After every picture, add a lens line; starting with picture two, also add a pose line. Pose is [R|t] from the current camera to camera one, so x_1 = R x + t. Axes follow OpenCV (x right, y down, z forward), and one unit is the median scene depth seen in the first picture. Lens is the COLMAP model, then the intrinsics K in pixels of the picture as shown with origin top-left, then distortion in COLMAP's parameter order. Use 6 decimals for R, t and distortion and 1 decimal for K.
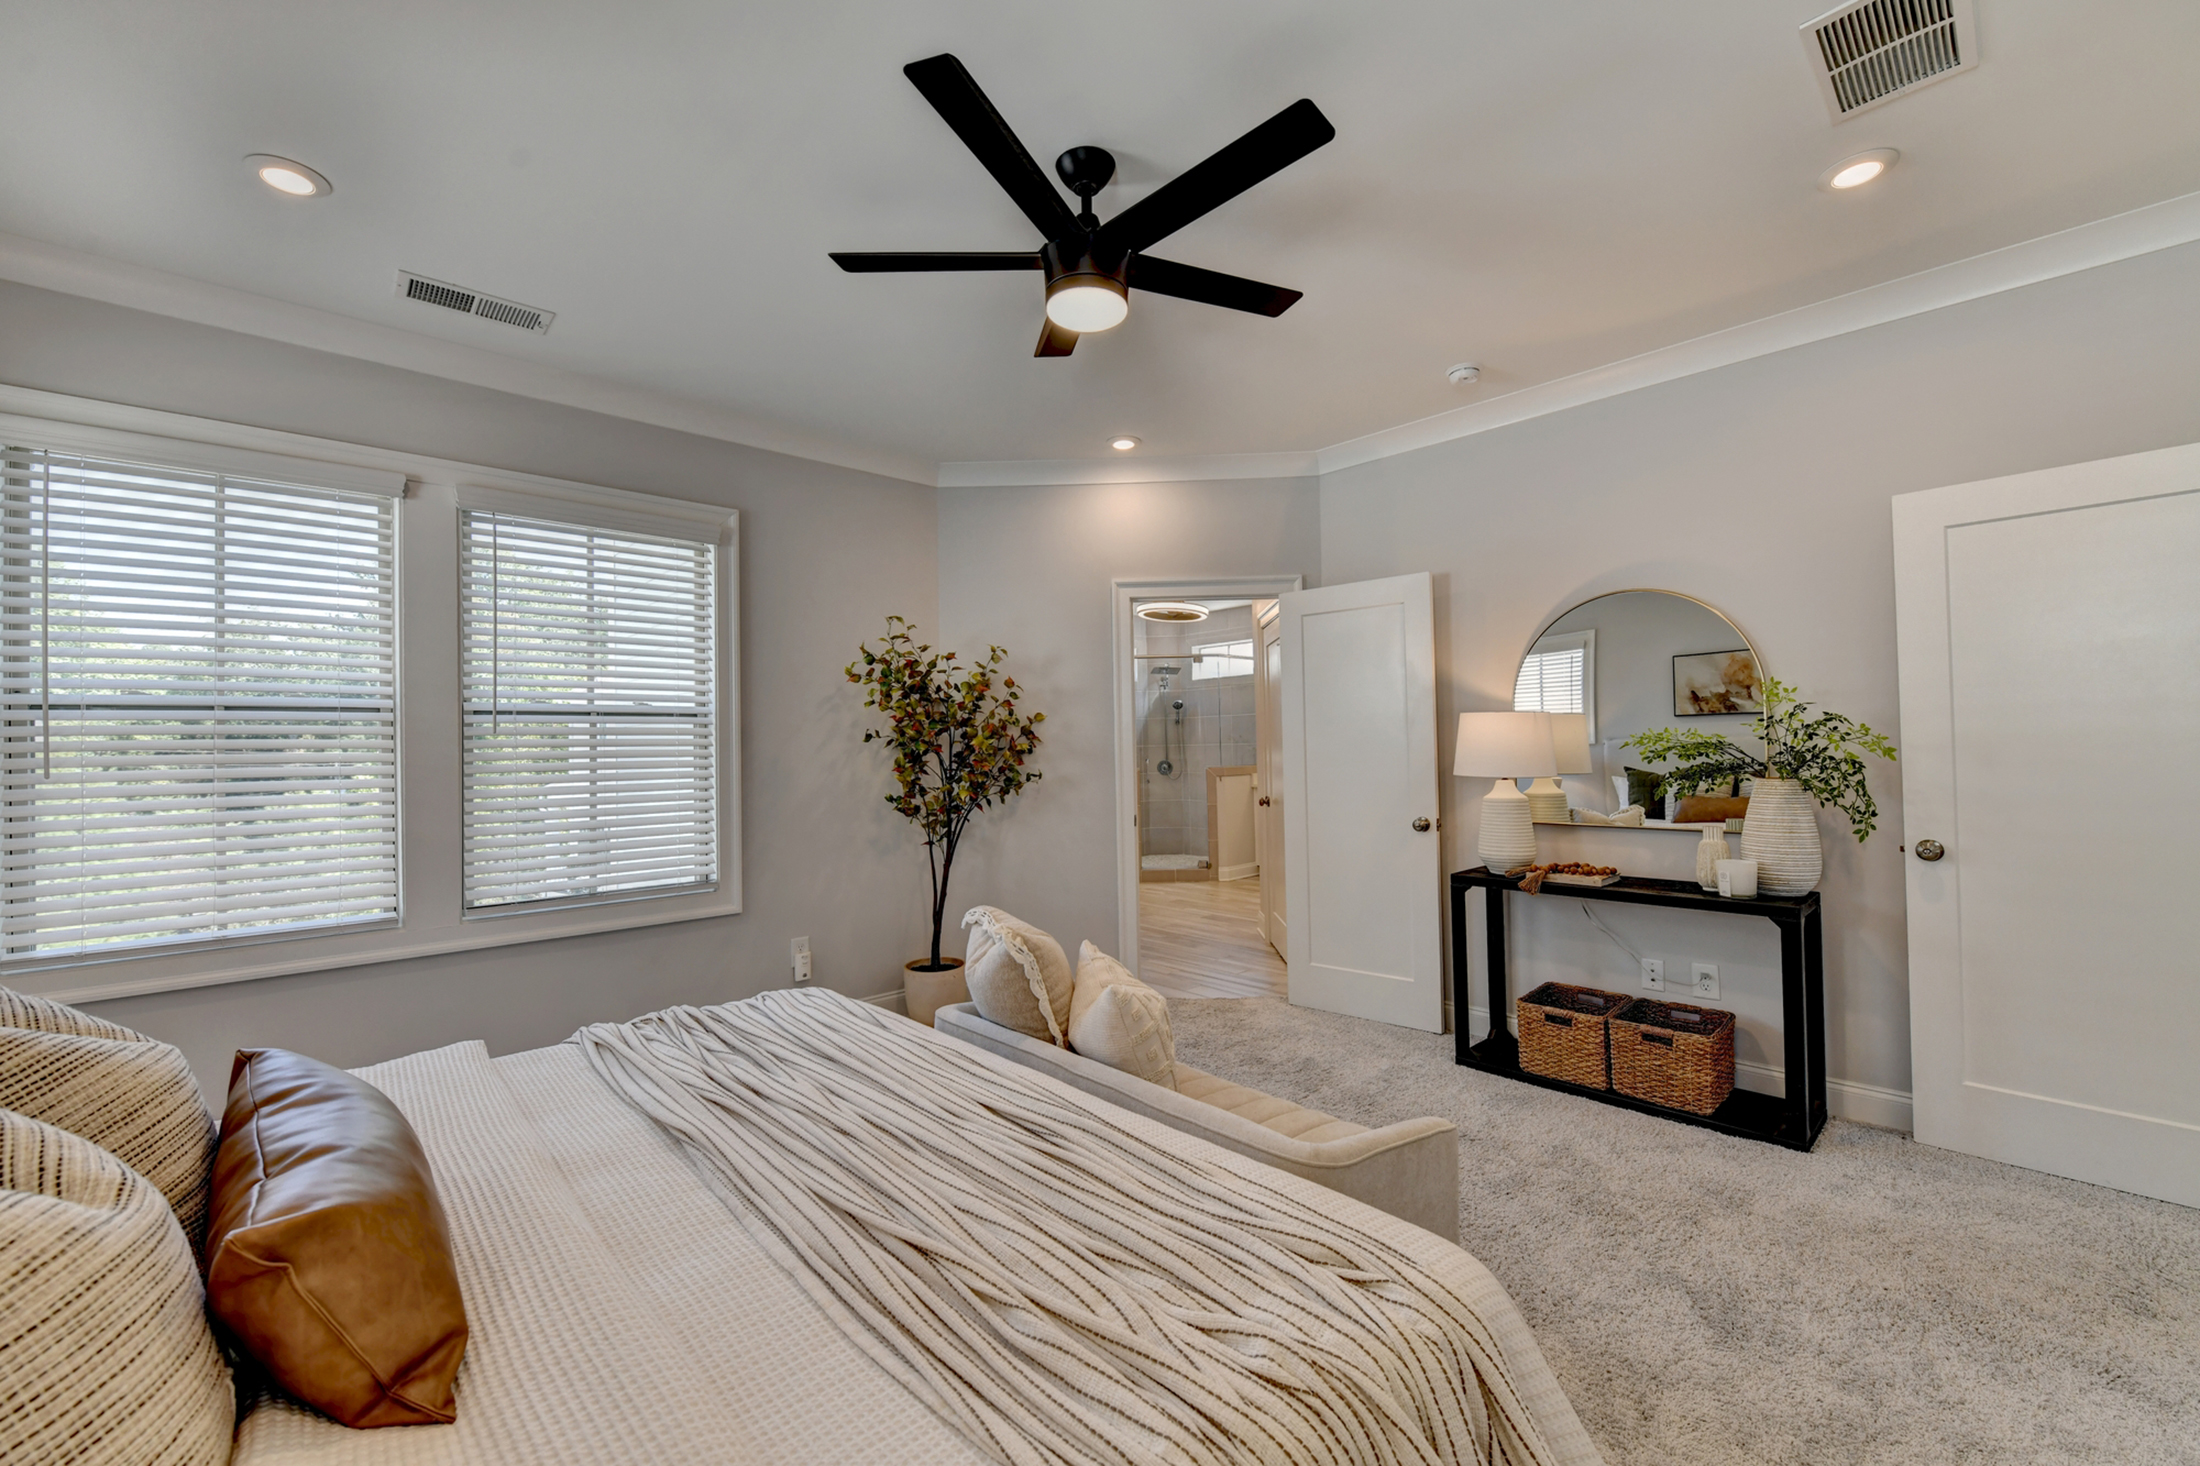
lens RADIAL K [[893.6, 0, 1094.2], [0, 893.6, 738.1], [0, 0, 1]] dist [-0.002750, -0.001146]
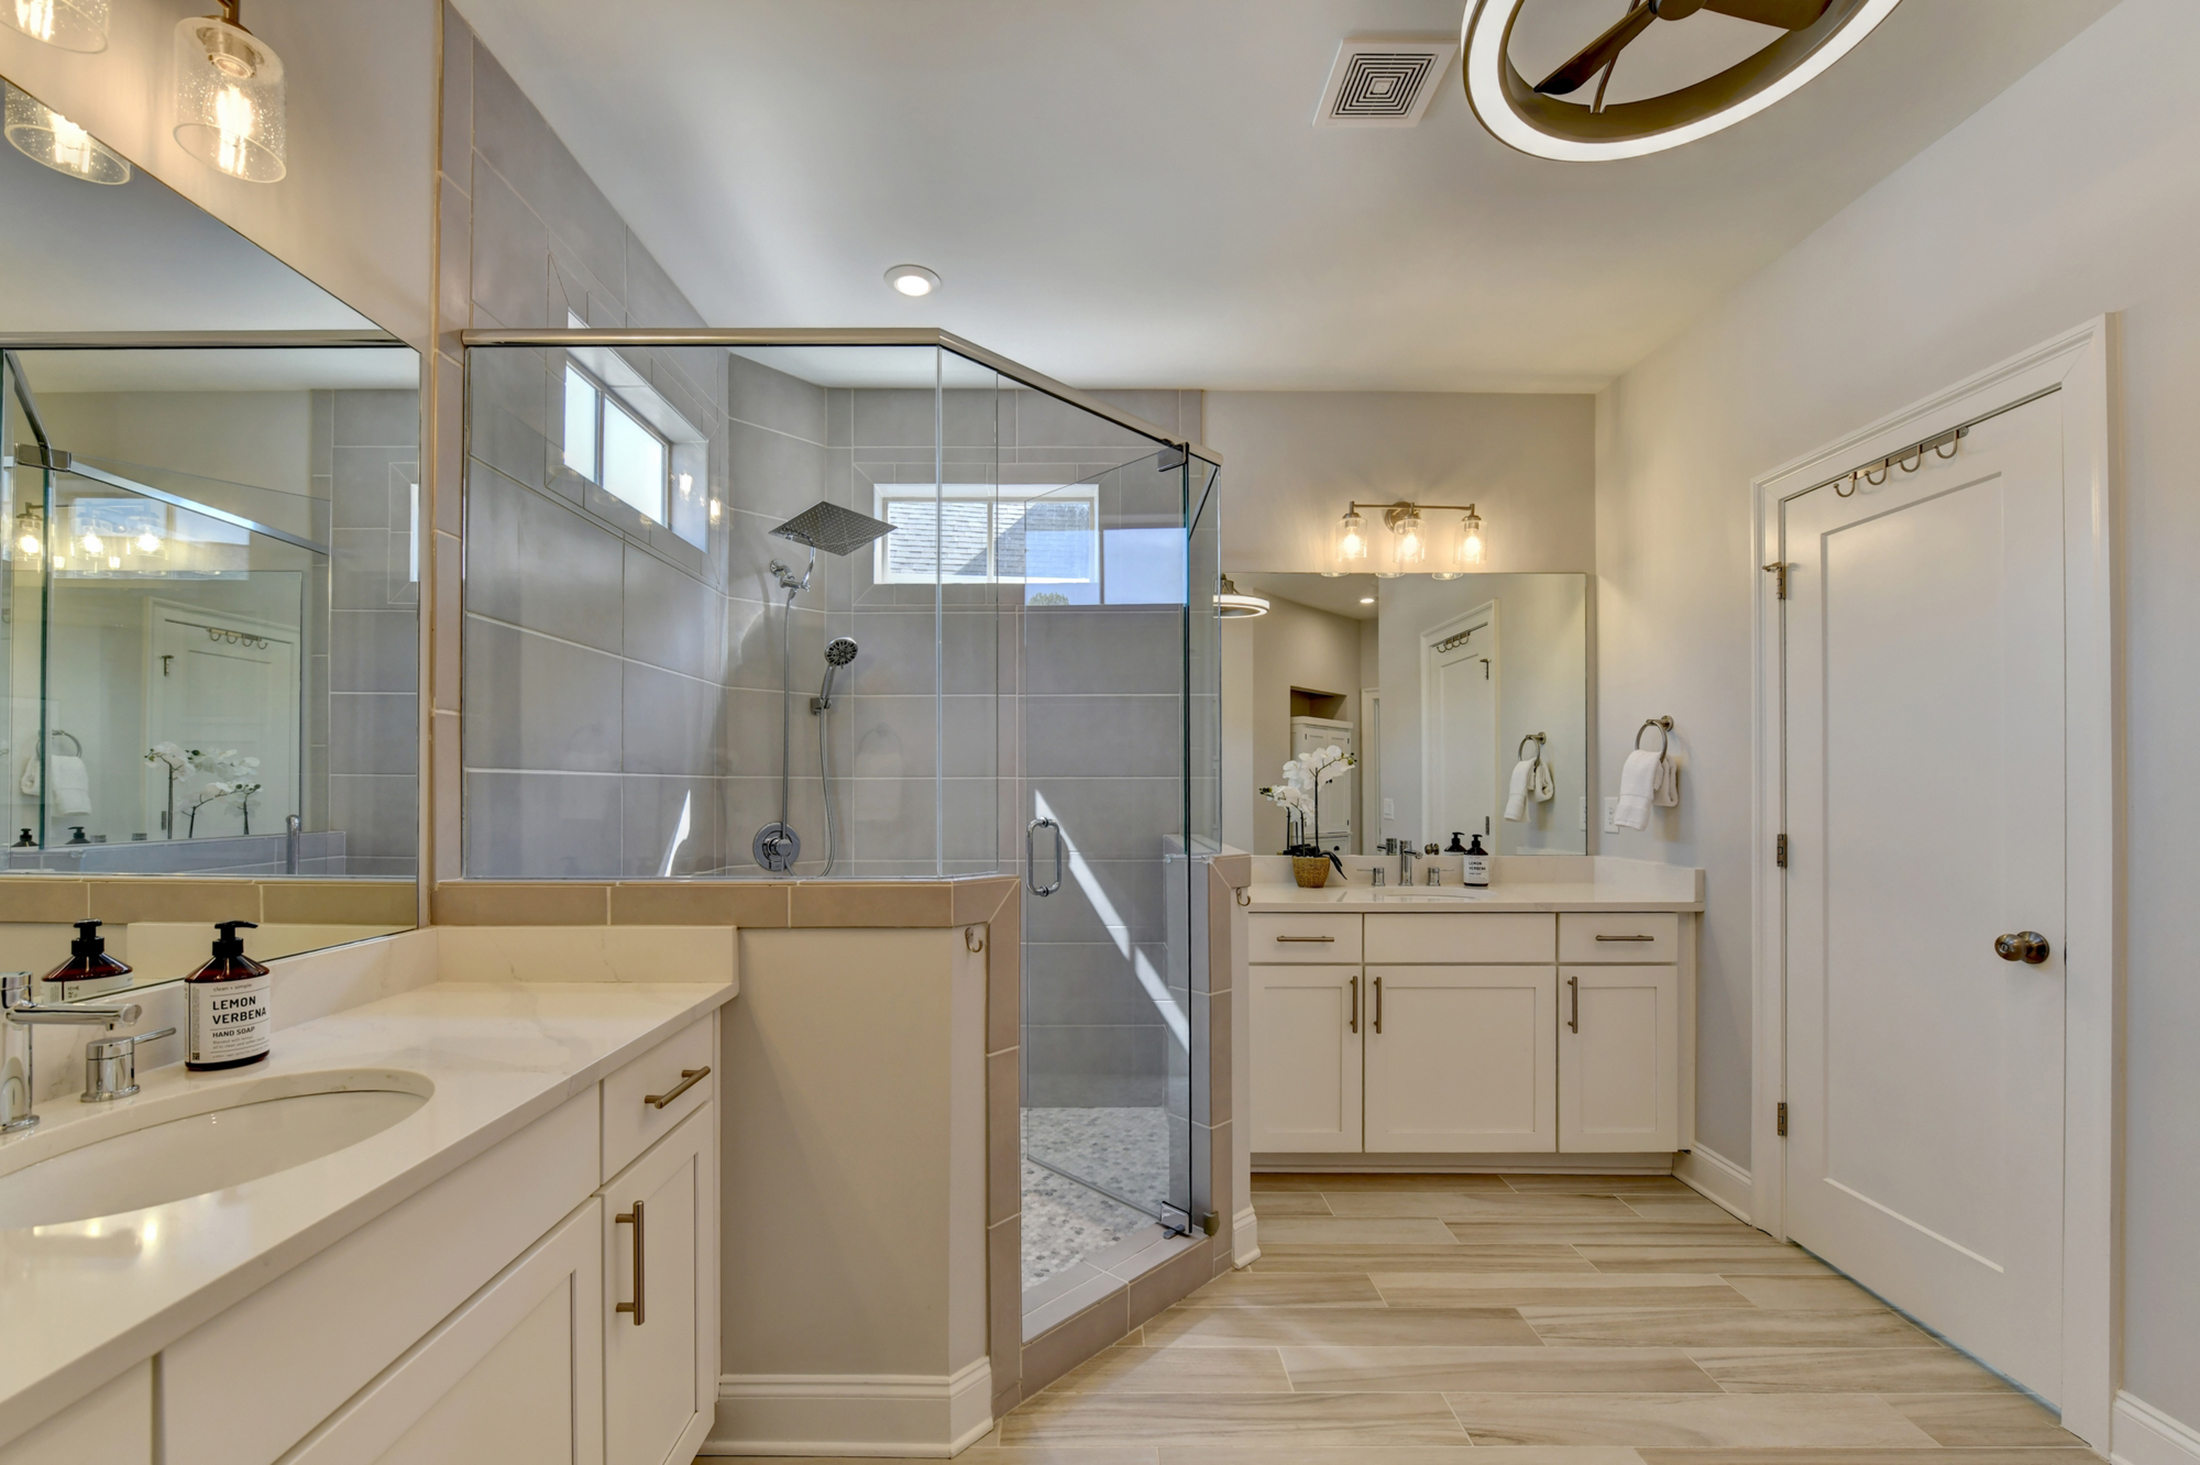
lens RADIAL K [[893.6, 0, 1123.3], [0, 893.6, 789.7], [0, 0, 1]] dist [-0.002750, -0.001146]
pose [[0.660267, 0.014379, 0.750893, -0.077782], [-0.019588, 0.999806, -0.001921, 0.010889], [-0.750775, -0.013440, 0.660421, 0.702142]]
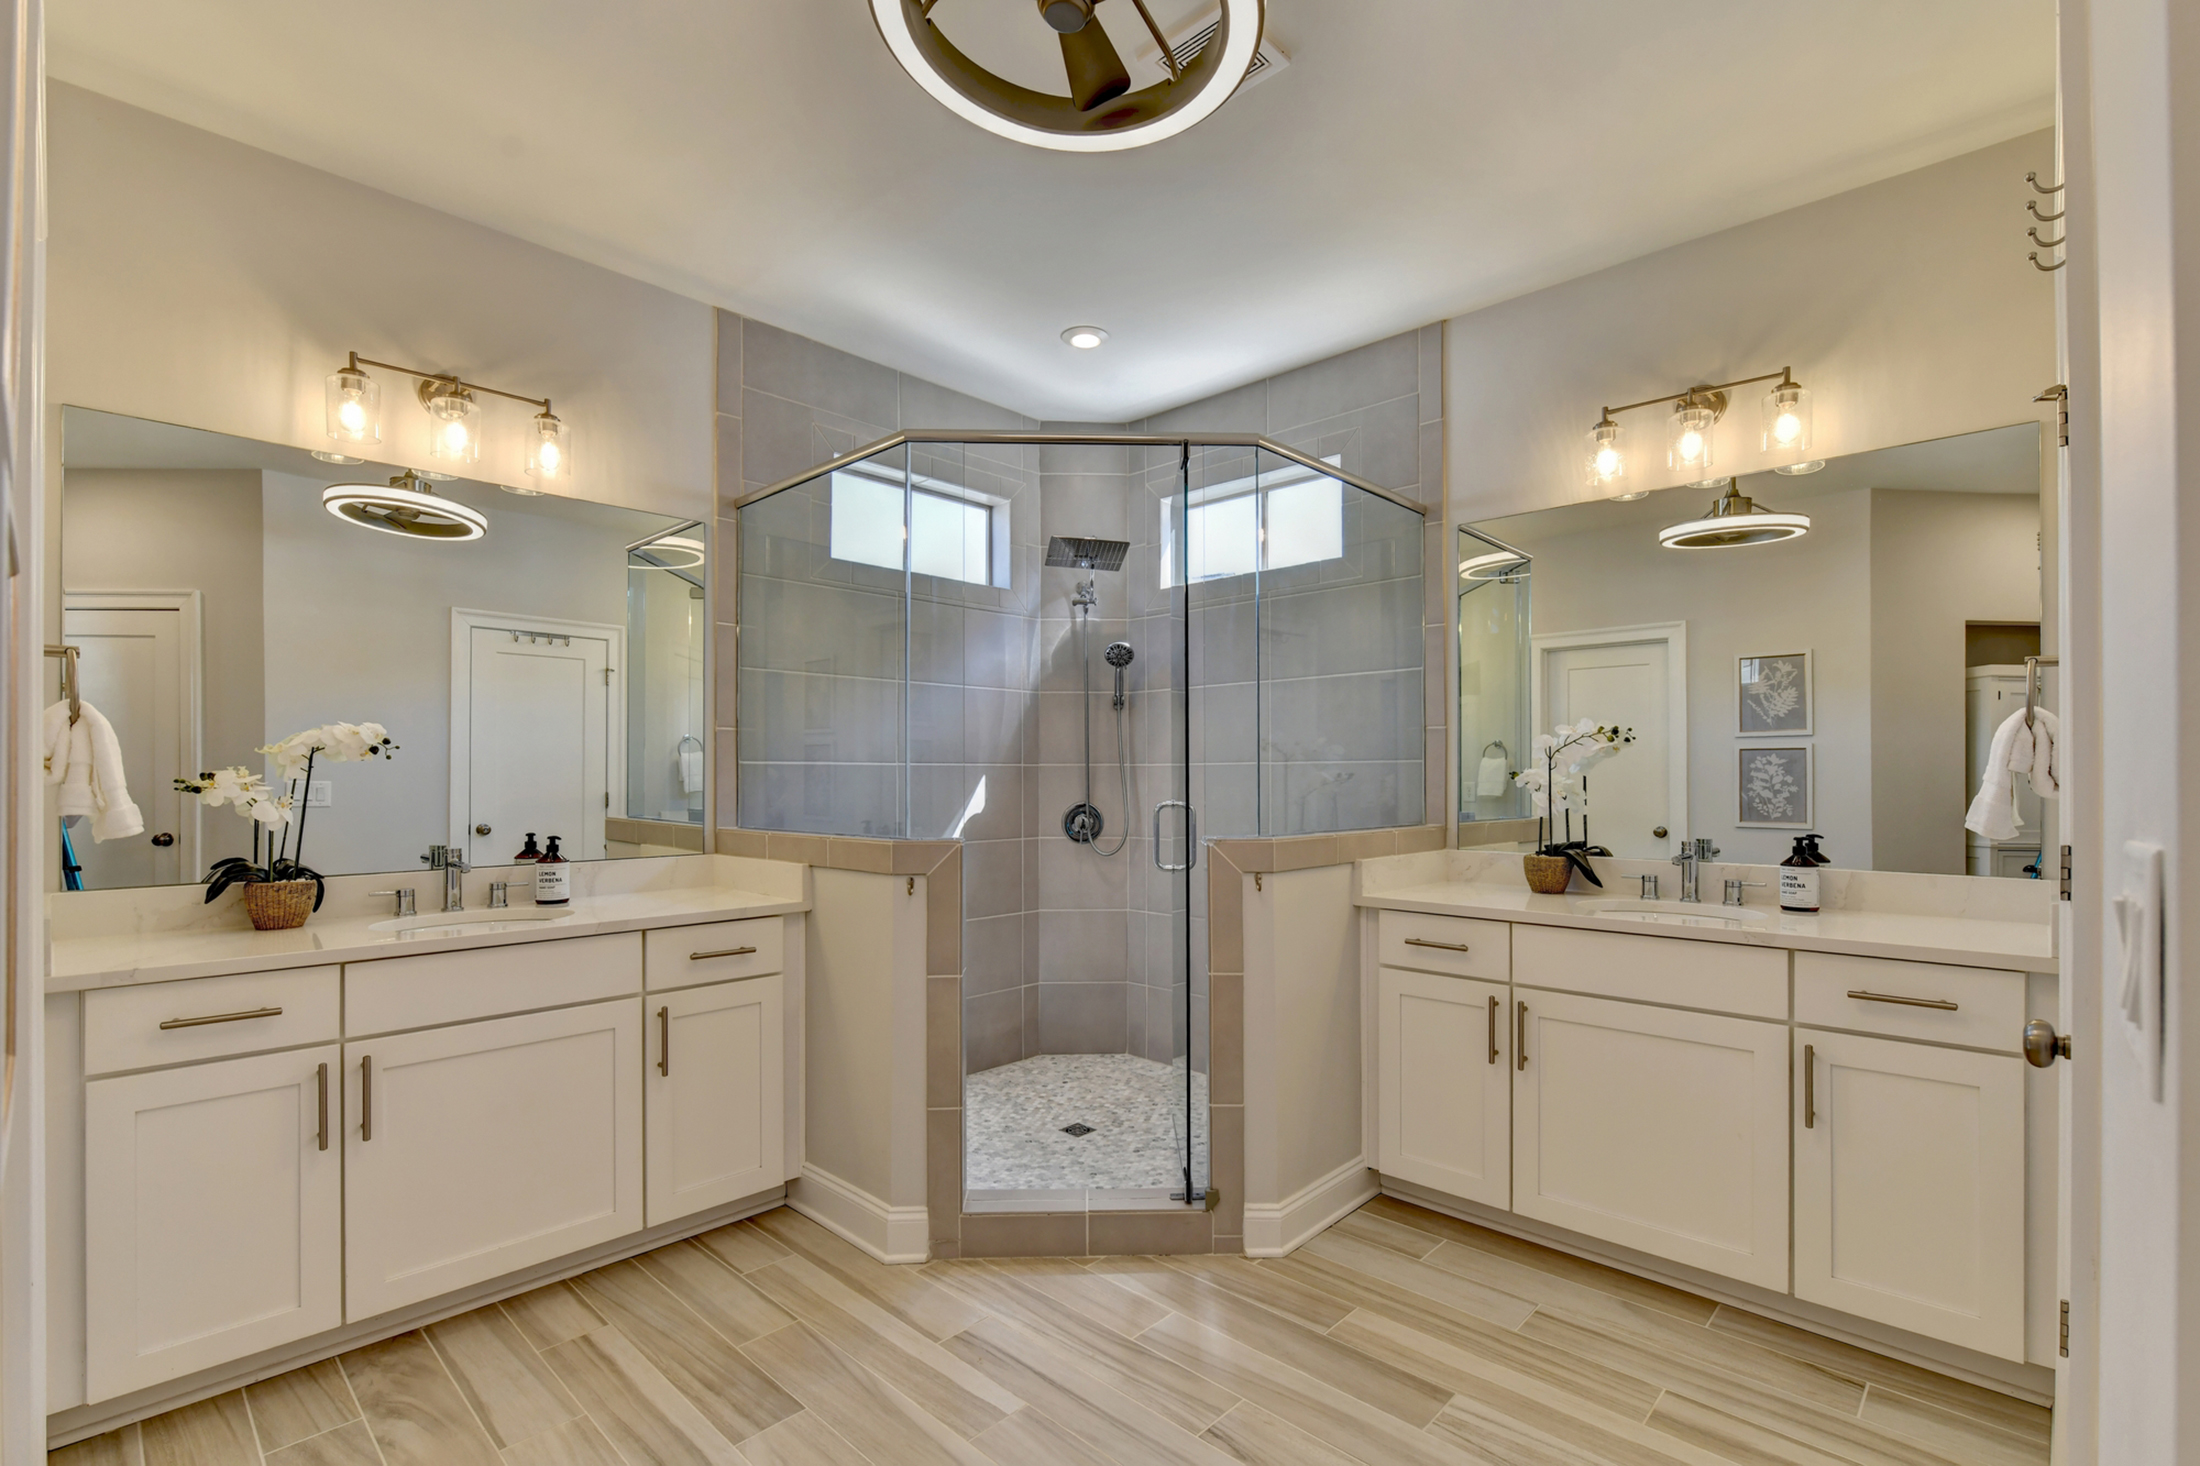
lens RADIAL K [[1003.4, 0, 1139.2], [0, 1003.4, 783.2], [0, 0, 1]] dist [-0.005300, -0.000603]
pose [[0.995398, 0.014522, 0.094716, 0.062812], [-0.016148, 0.999735, 0.016423, 0.008712], [-0.094453, -0.017877, 0.995369, 0.580605]]
